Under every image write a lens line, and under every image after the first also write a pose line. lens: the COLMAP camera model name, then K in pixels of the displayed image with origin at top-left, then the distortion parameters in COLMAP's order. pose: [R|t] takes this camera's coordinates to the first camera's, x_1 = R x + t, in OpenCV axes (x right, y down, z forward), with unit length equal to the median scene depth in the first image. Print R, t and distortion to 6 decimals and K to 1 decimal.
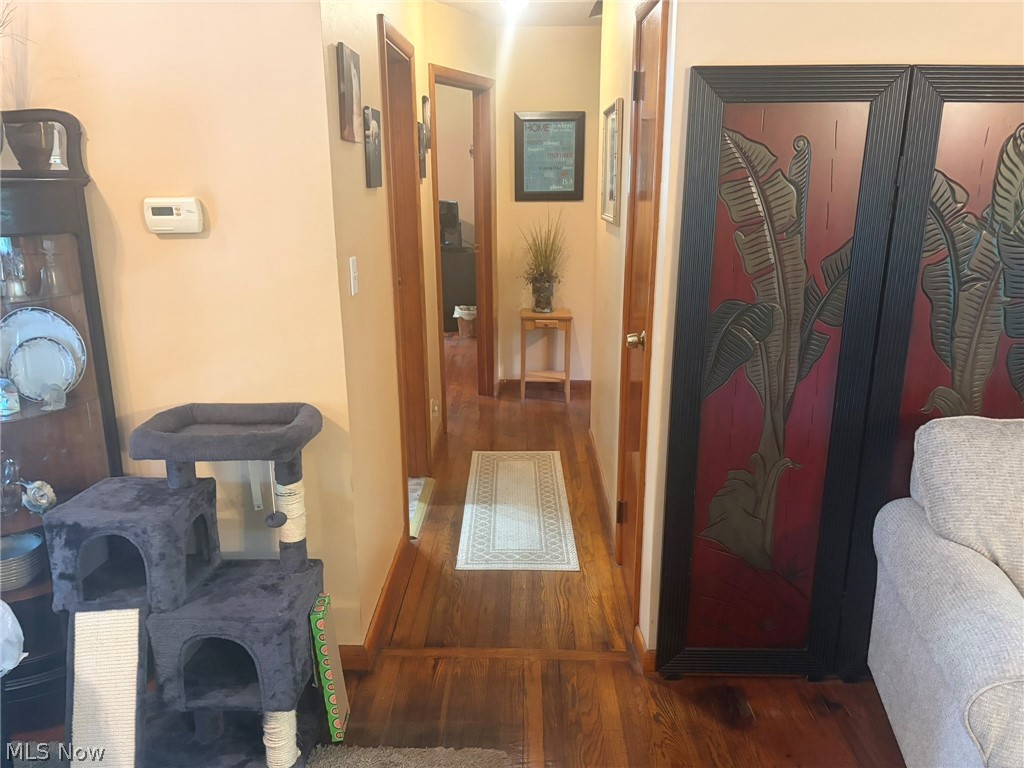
lens RADIAL K [[789.9, 0, 512.0], [0, 789.9, 384.0], [0, 0, 1]] dist [0.037806, -0.002695]
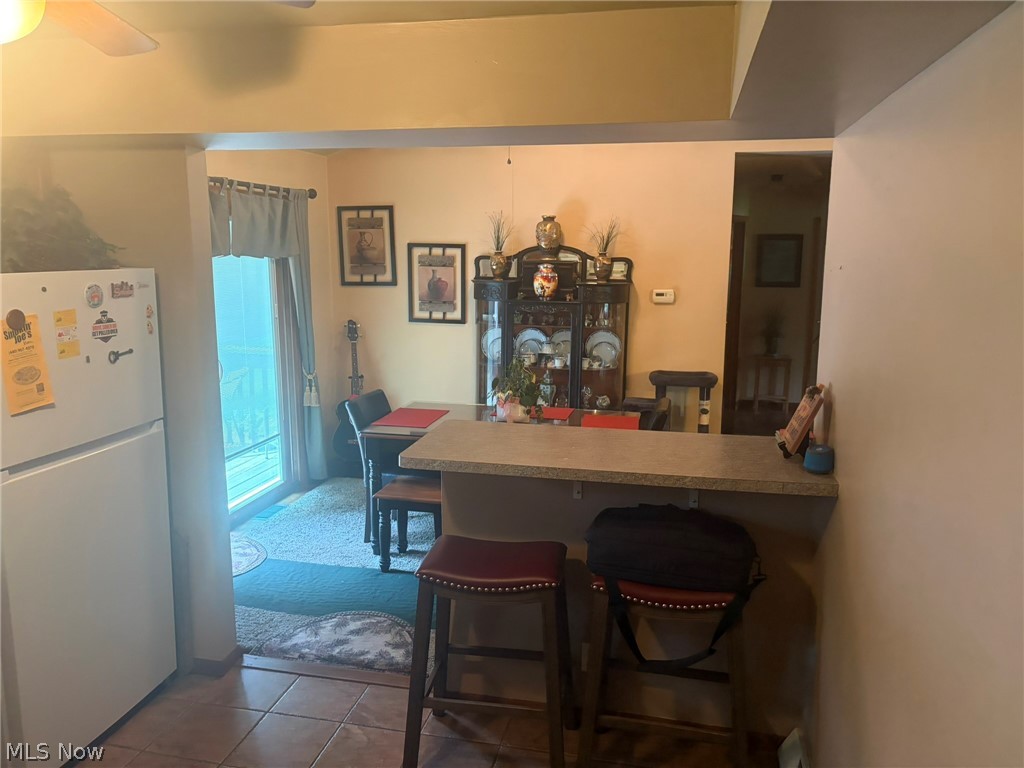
lens RADIAL K [[776.8, 0, 533.6], [0, 776.8, 372.6], [0, 0, 1]] dist [0.108654, -0.000174]
pose [[0.983120, 0.041940, -0.178088, -0.374796], [-0.060123, 0.993372, -0.097966, 0.311567], [0.172799, 0.107019, 0.979126, -1.542946]]
